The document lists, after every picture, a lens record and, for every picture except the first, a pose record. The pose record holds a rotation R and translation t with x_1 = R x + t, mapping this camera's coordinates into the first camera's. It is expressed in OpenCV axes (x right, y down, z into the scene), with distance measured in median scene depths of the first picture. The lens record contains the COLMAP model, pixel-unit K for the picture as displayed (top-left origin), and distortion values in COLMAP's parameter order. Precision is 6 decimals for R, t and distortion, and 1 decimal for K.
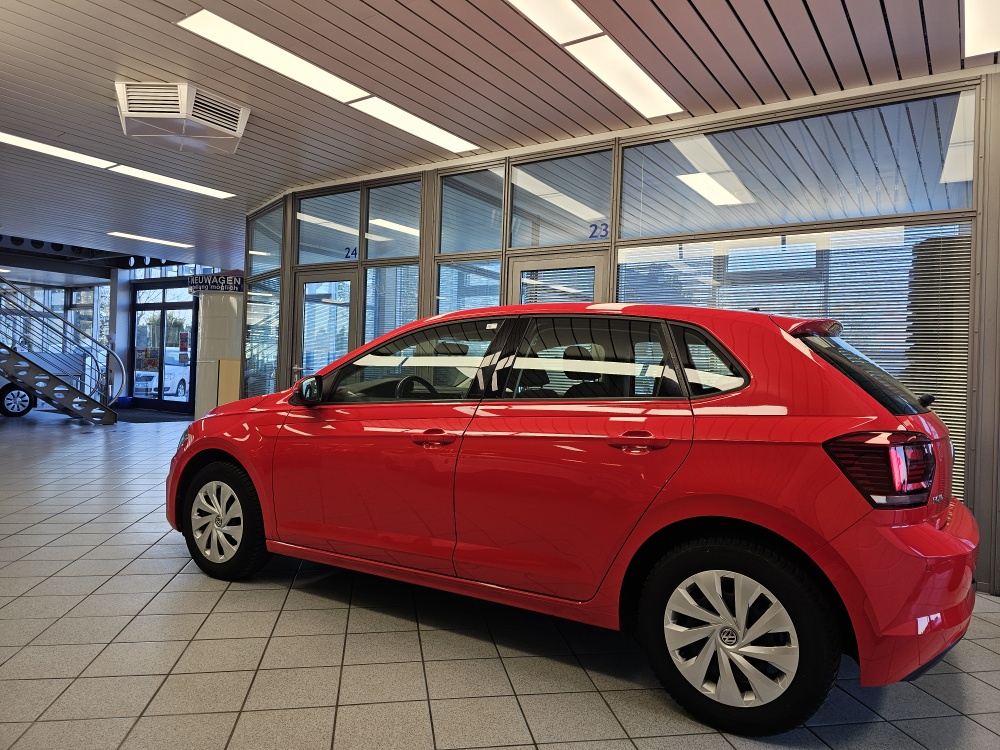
lens RADIAL K [[673.7, 0, 500.0], [0, 673.7, 375.0], [0, 0, 1]] dist [0.069494, -0.054294]
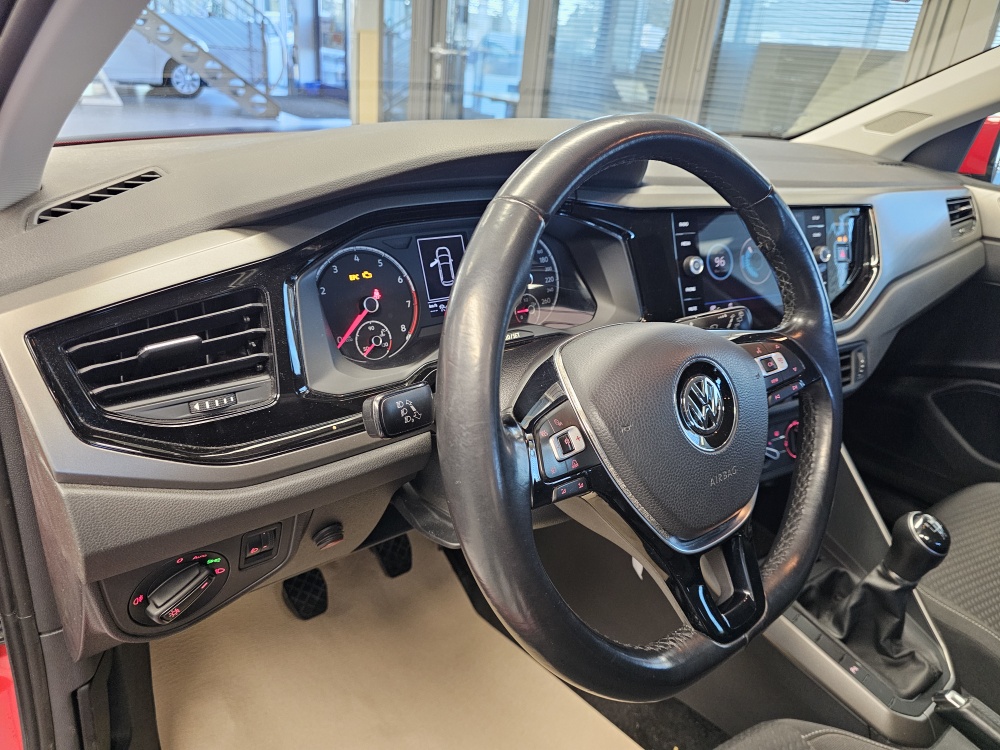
lens RADIAL K [[693.3, 0, 503.7], [0, 693.3, 382.0], [0, 0, 1]] dist [-0.003827, 0.001044]
pose [[0.945138, 0.183124, -0.270517, -0.025906], [-0.056997, 0.907843, 0.415419, -0.000181], [0.321661, -0.377209, 0.868474, 0.198253]]
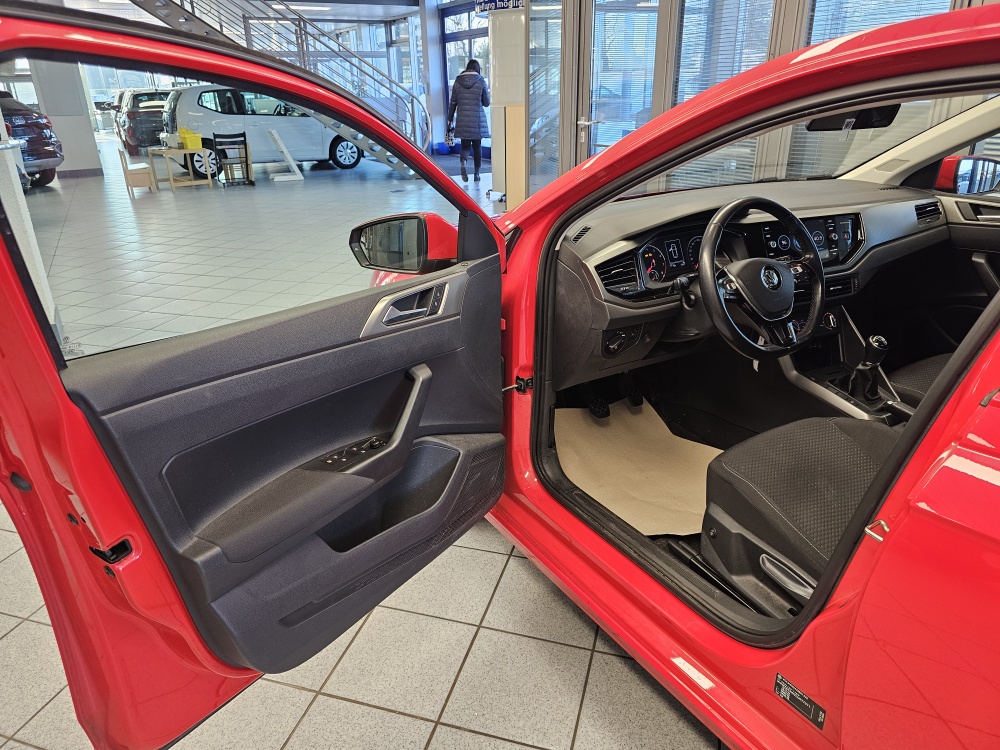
lens RADIAL K [[673.7, 0, 500.0], [0, 673.7, 375.0], [0, 0, 1]] dist [0.069494, -0.054294]
pose [[0.893192, 0.124738, -0.432029, -0.016686], [0.047577, 0.929149, 0.366632, -0.012232], [0.447152, -0.348027, 0.823973, 0.124605]]
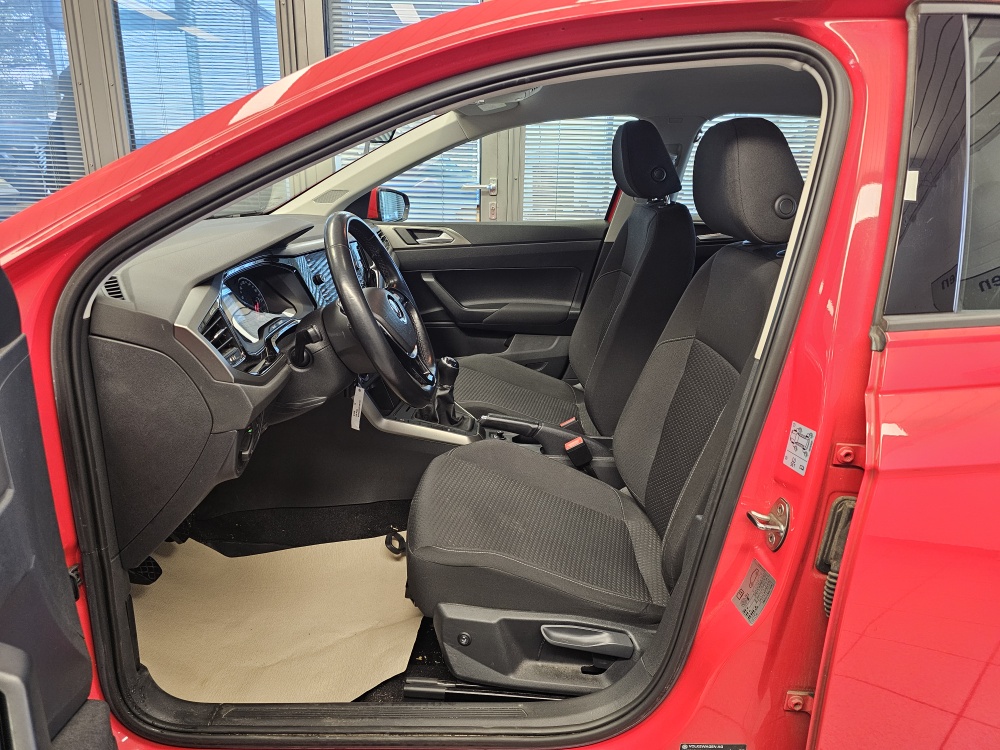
lens RADIAL K [[673.7, 0, 500.0], [0, 673.7, 375.0], [0, 0, 1]] dist [0.069494, -0.054294]
pose [[0.844600, -0.176047, 0.505628, -0.055918], [0.013716, 0.951199, 0.308272, -0.004316], [-0.535223, -0.253431, 0.805797, 0.155085]]
